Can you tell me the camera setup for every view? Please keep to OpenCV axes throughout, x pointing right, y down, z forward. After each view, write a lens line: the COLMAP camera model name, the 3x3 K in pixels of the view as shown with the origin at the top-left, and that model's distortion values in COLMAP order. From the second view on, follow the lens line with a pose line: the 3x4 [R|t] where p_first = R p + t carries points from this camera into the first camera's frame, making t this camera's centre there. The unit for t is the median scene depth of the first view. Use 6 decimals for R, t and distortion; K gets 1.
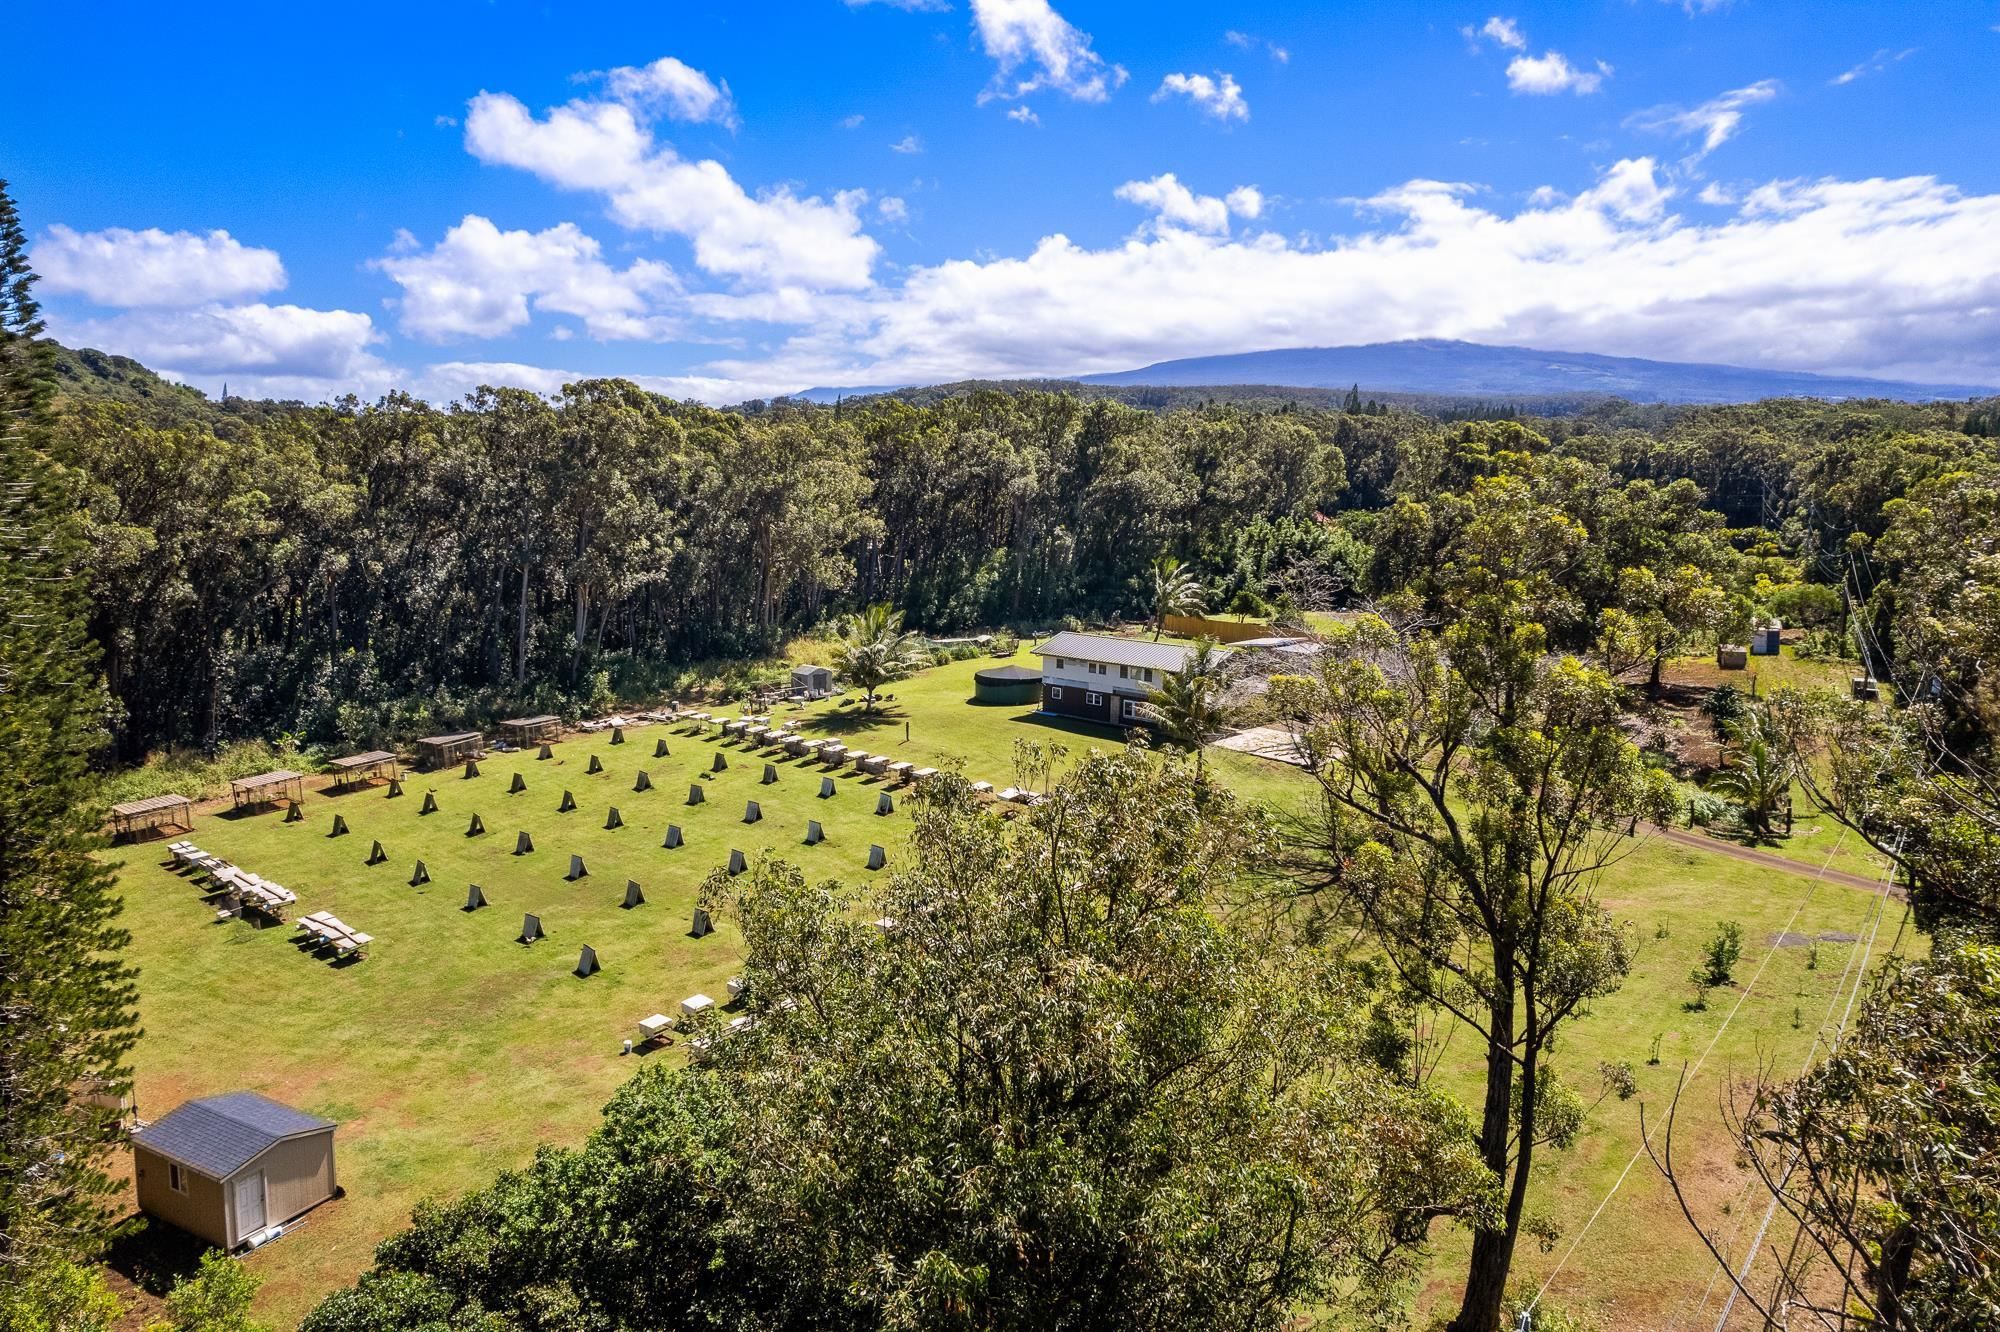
lens RADIAL K [[1296.2, 0, 1014.4], [0, 1296.2, 652.6], [0, 0, 1]] dist [-0.076349, 0.076410]
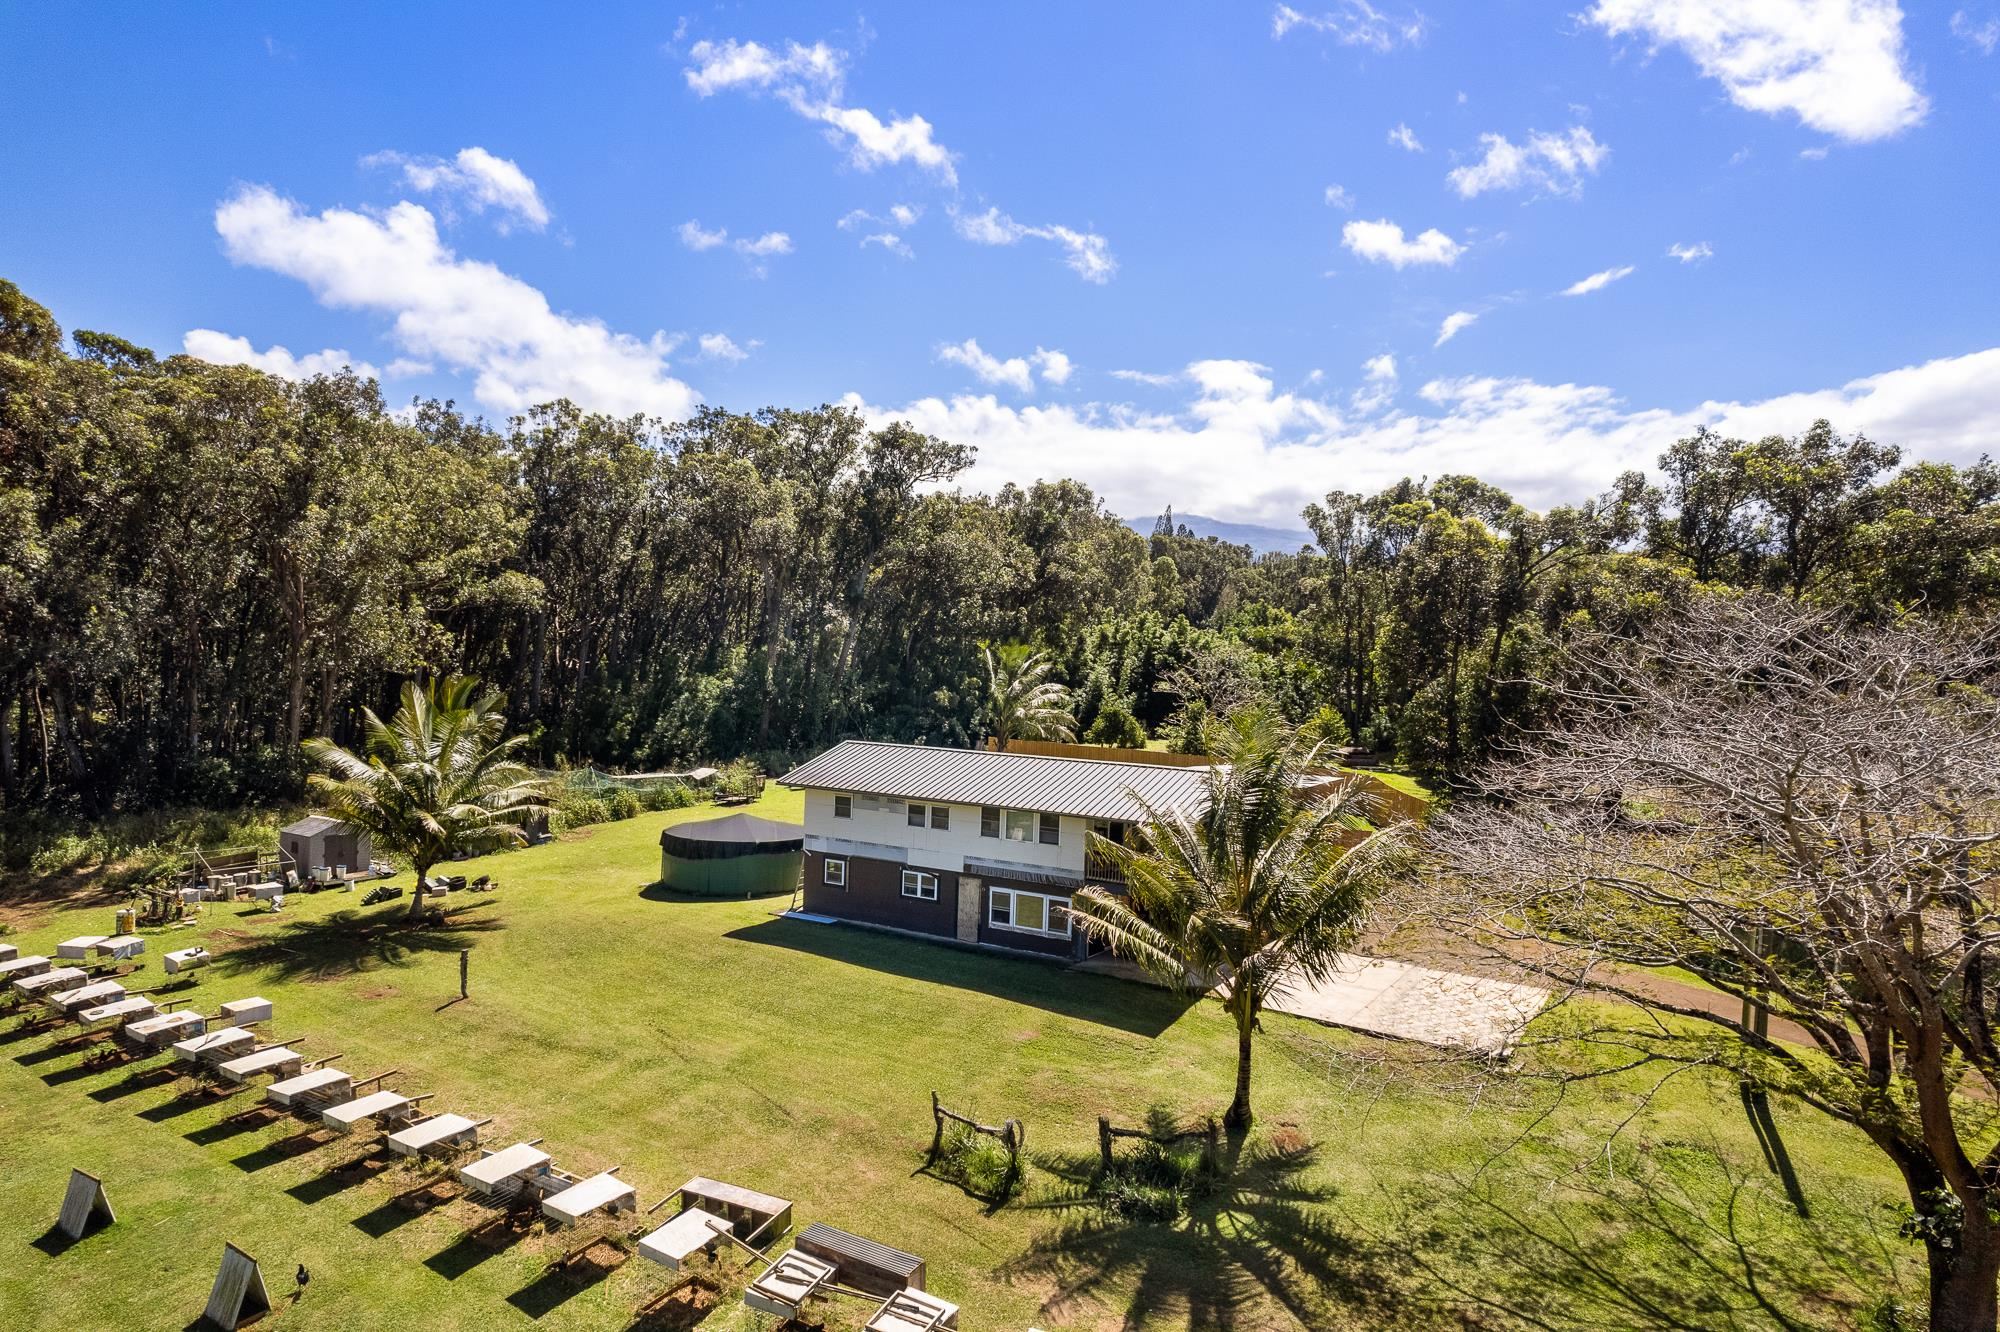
lens RADIAL K [[1270.4, 0, 1028.3], [0, 1270.4, 706.7], [0, 0, 1]] dist [-0.041647, 0.000165]
pose [[0.981122, 0.008882, 0.193185, 0.009943], [0.007833, 0.996300, -0.085587, 0.009287], [-0.193230, 0.085484, 0.977422, 0.420993]]
